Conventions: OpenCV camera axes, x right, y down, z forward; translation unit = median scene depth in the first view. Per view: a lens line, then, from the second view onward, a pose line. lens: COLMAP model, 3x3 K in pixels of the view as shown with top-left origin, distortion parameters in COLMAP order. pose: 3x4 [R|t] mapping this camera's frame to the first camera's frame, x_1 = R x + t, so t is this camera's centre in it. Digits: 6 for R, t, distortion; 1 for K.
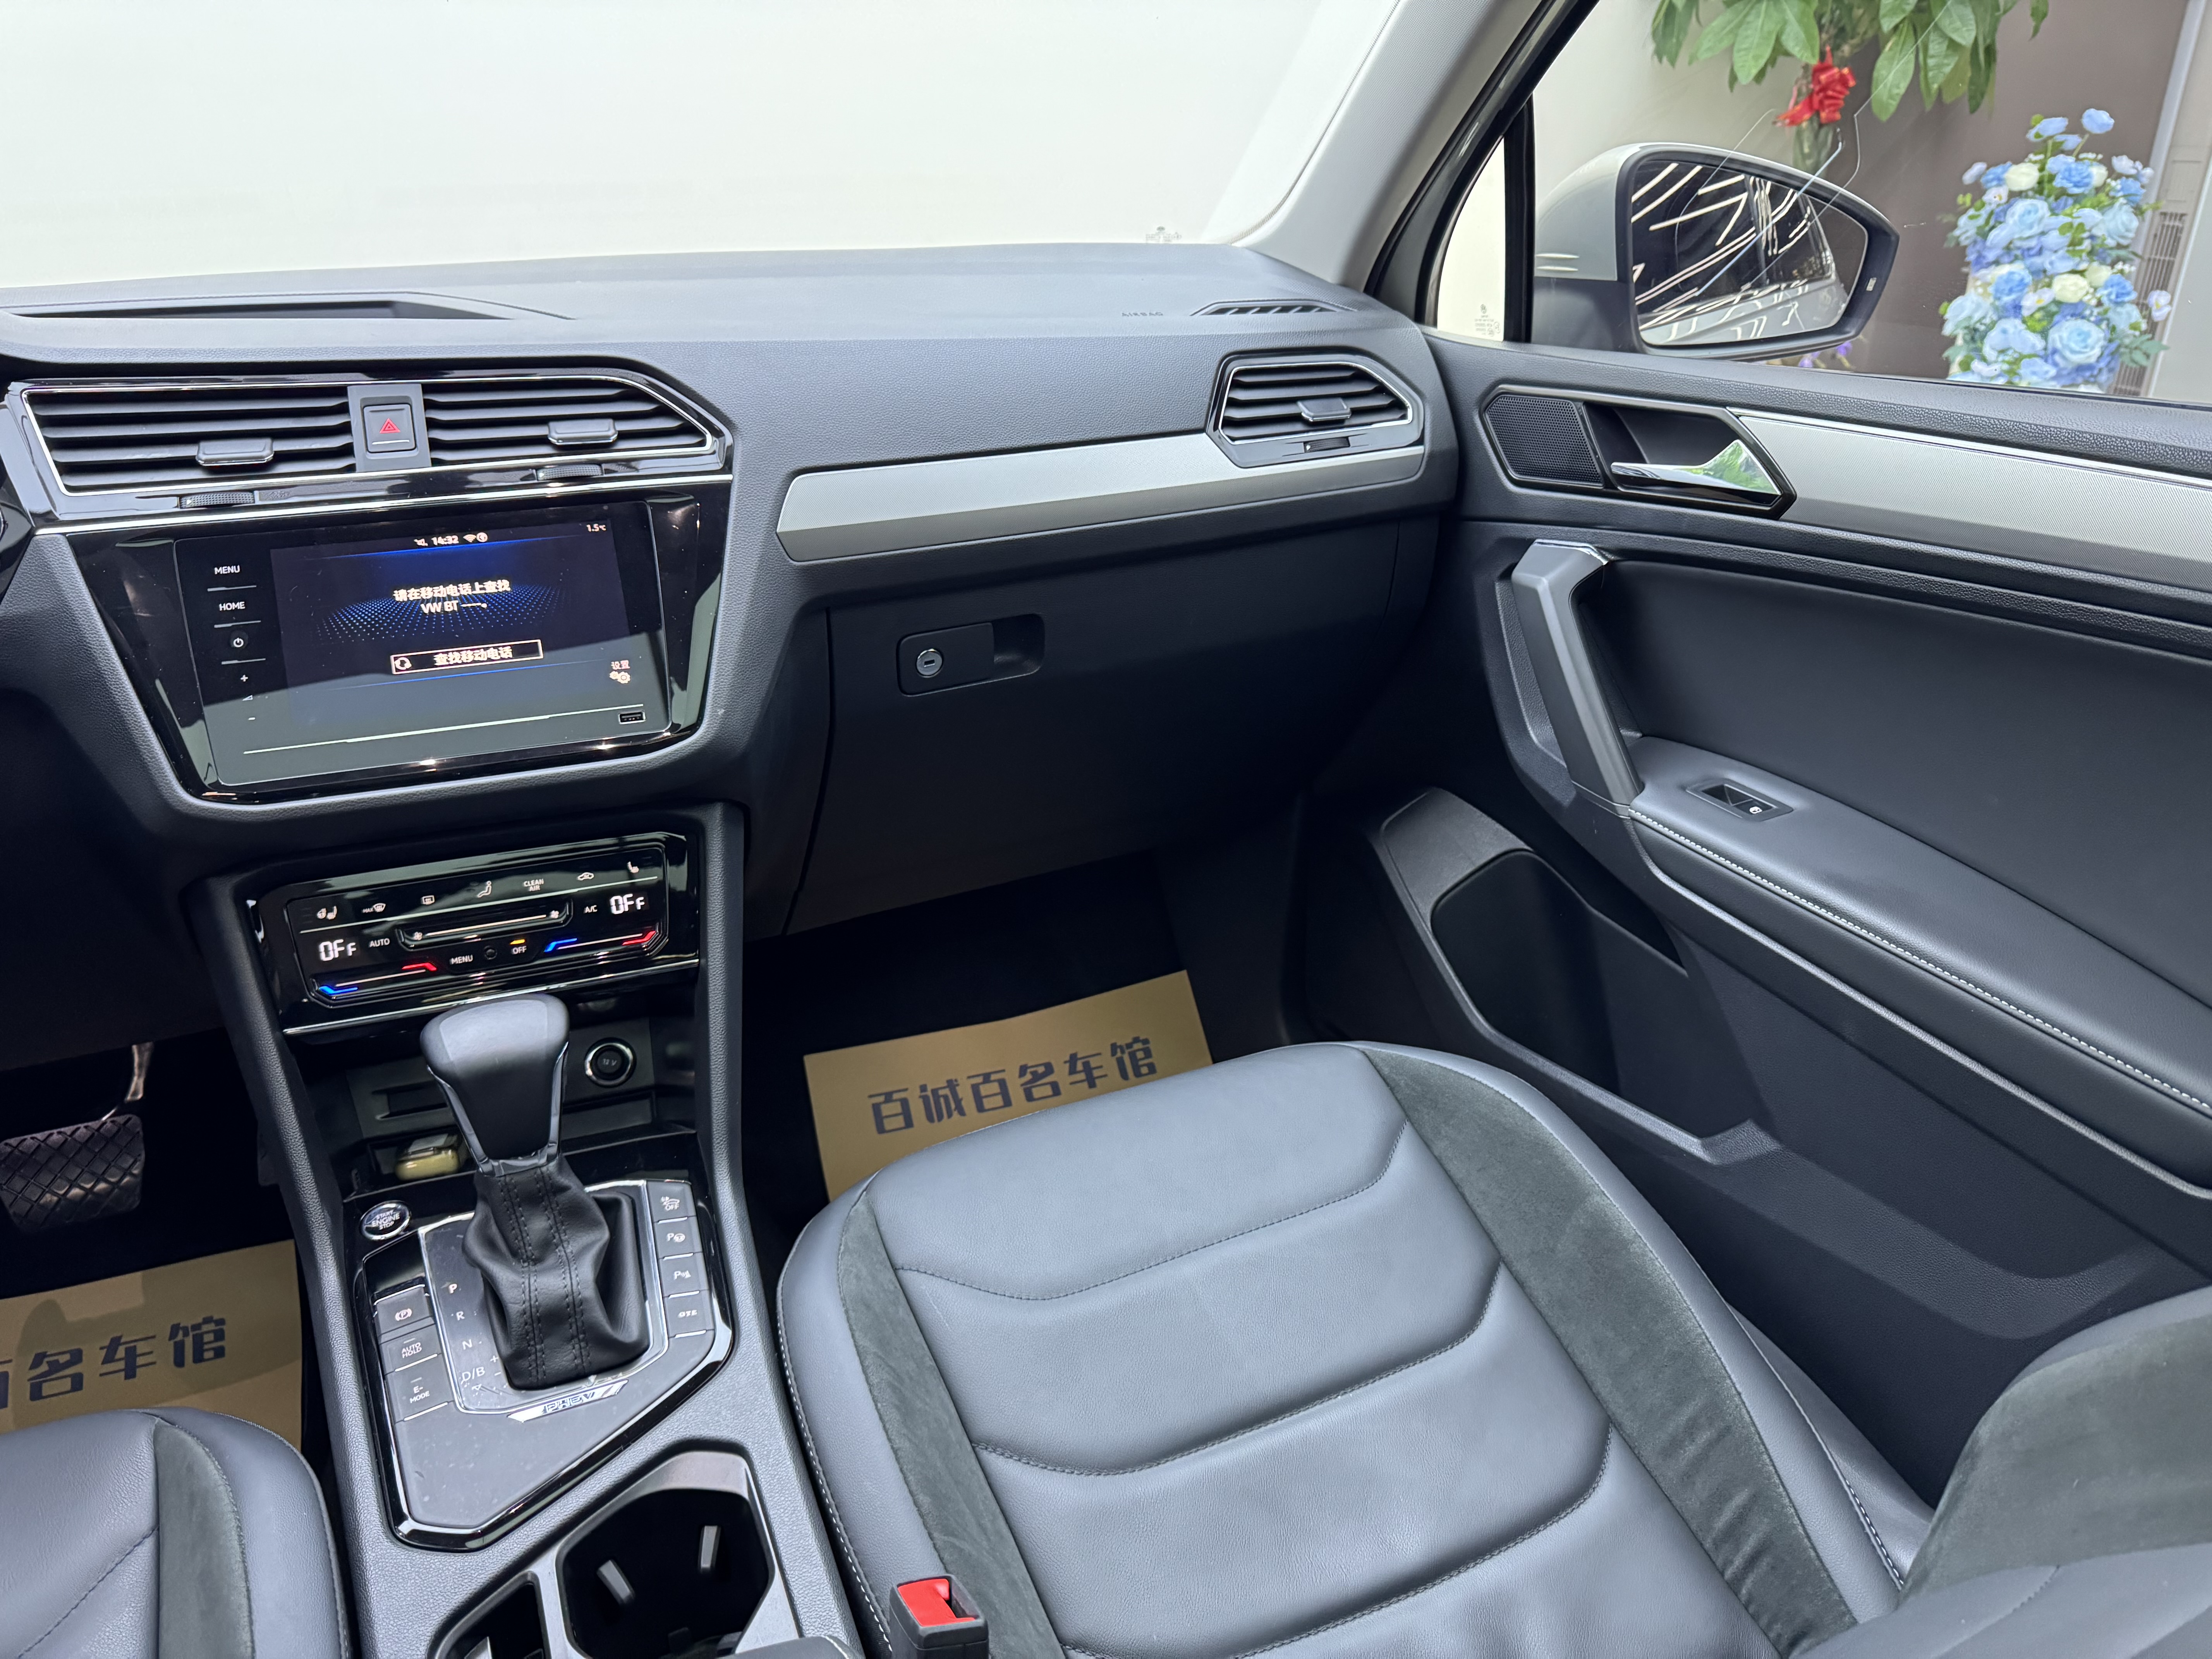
lens RADIAL K [[1568.9, 0, 1116.4], [0, 1568.9, 820.8], [0, 0, 1]] dist [0.030309, -0.053162]
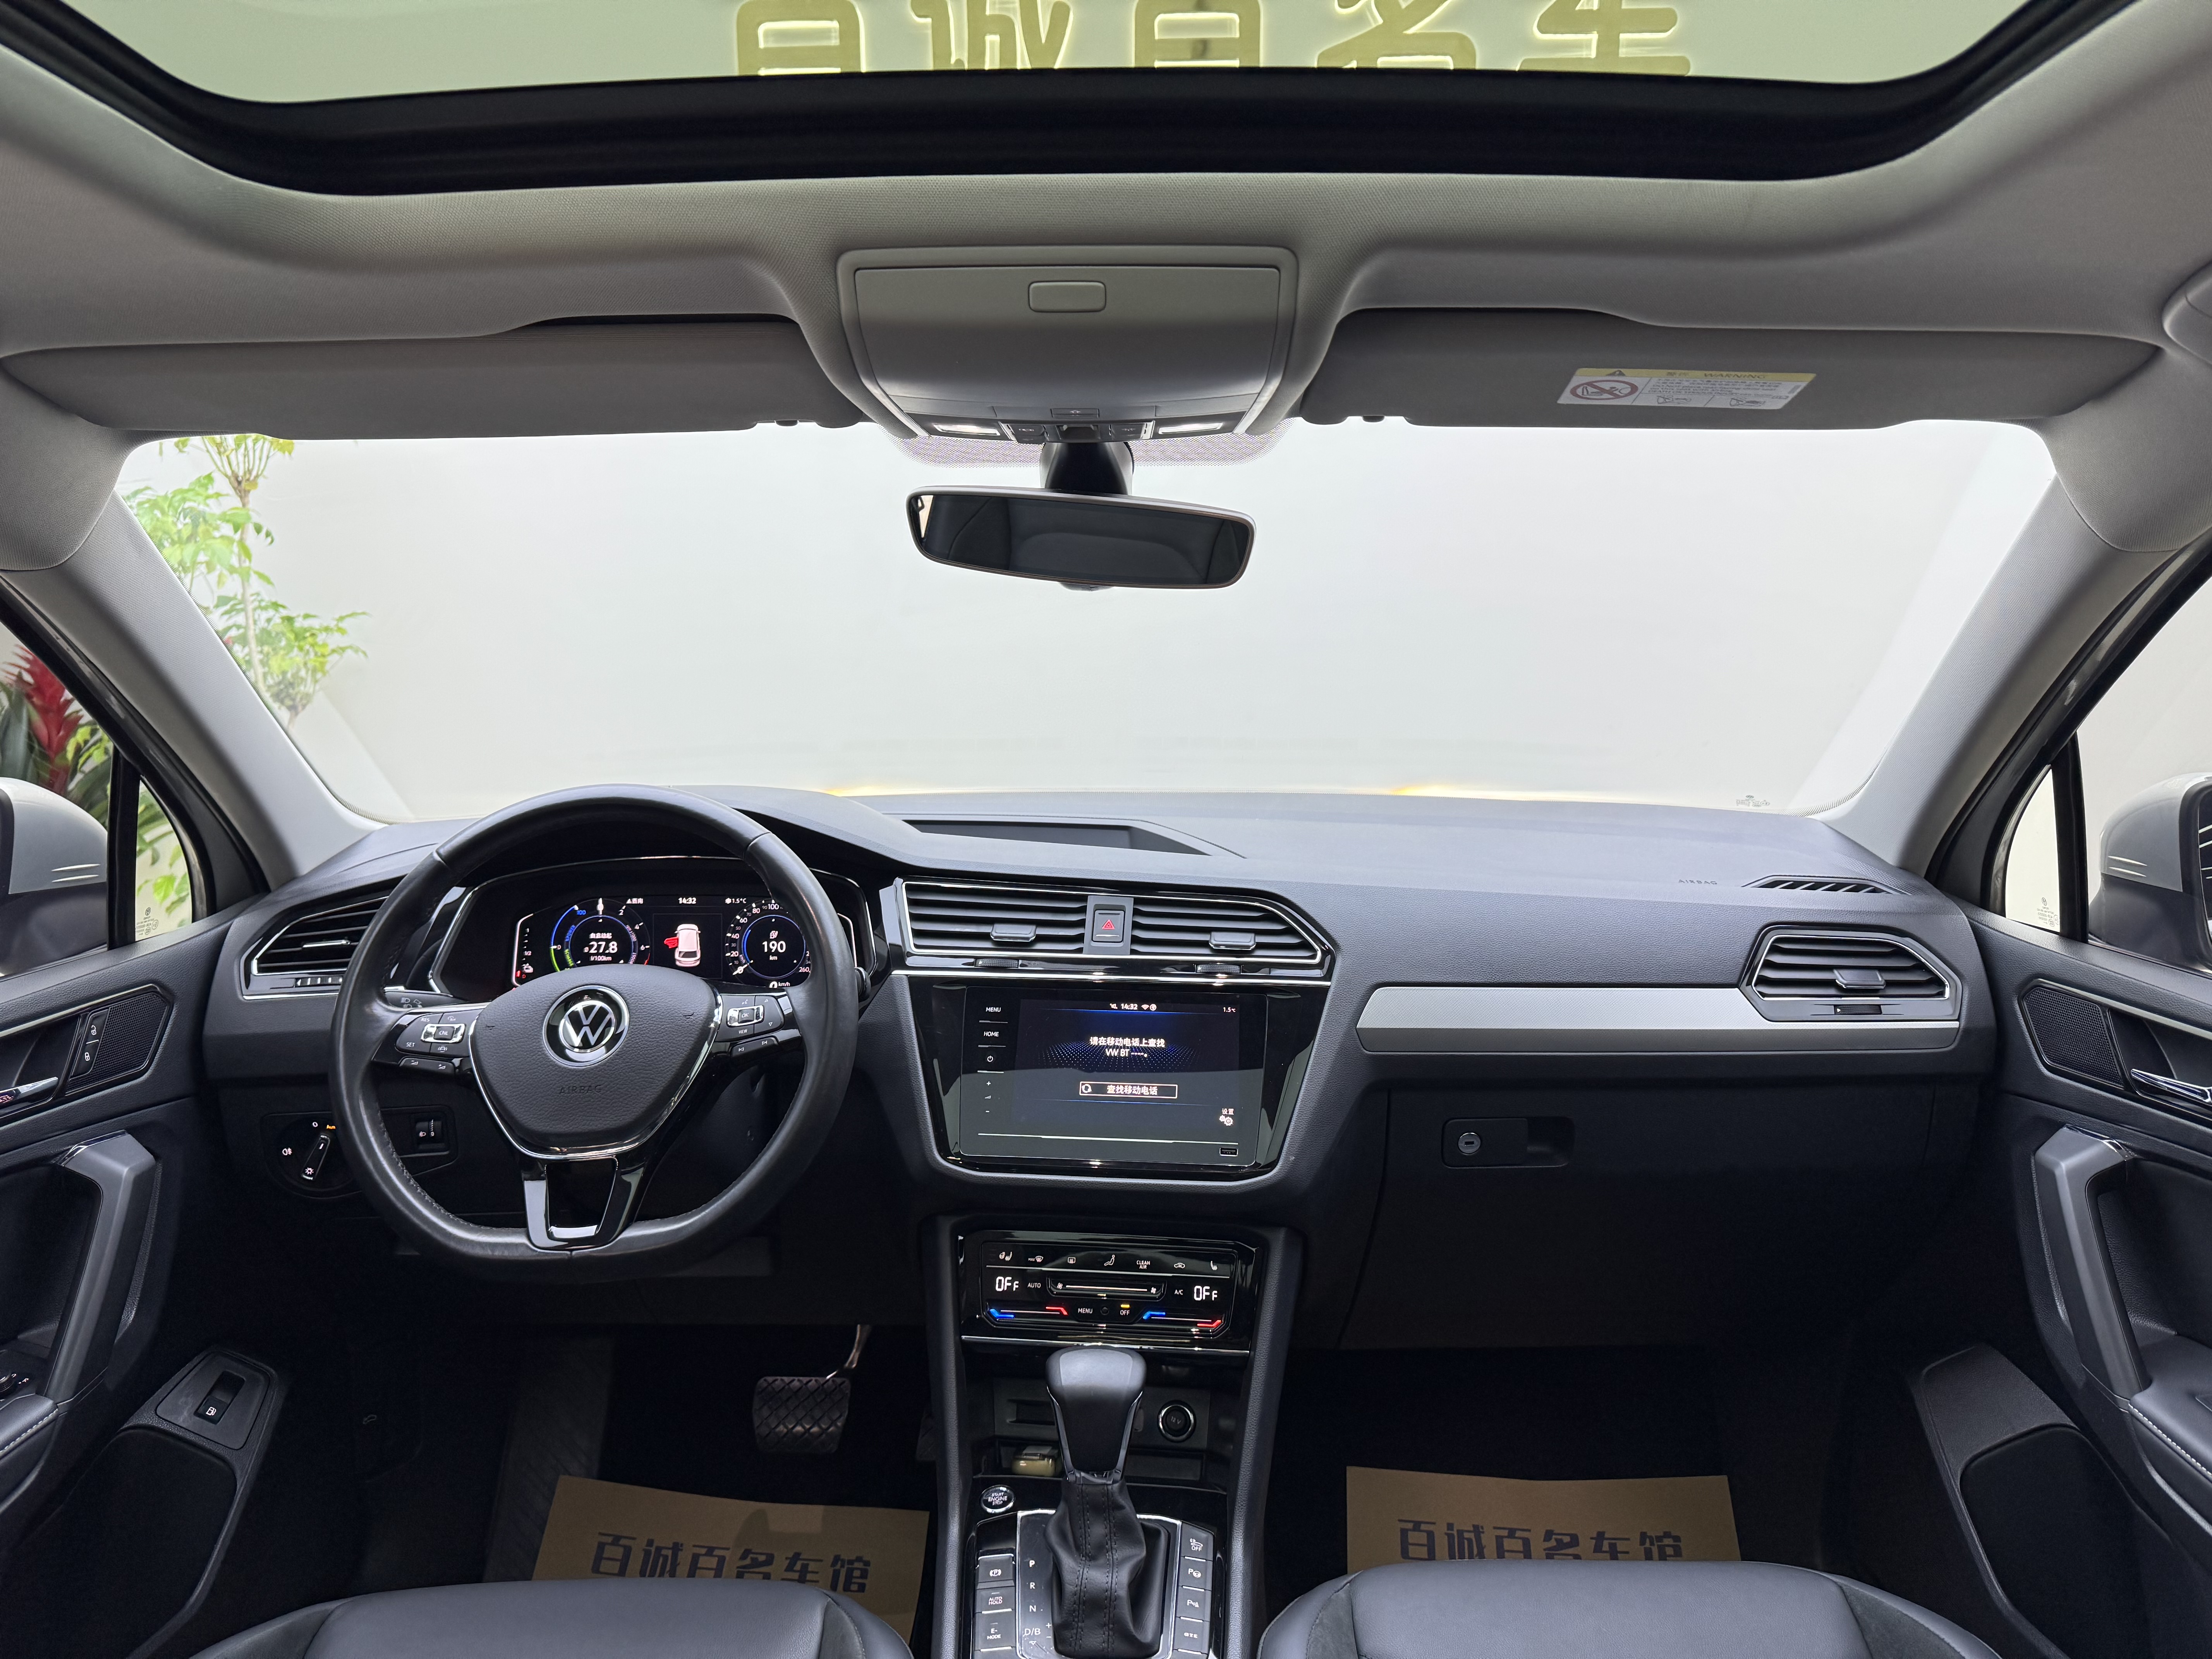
lens RADIAL K [[1589.6, 0, 1101.4], [0, 1589.6, 825.1], [0, 0, 1]] dist [0.096559, -0.136298]
pose [[0.900518, 0.082080, -0.427002, 0.151964], [-0.185608, 0.960620, -0.206780, -0.030660], [0.393214, 0.265464, 0.880291, -0.320666]]
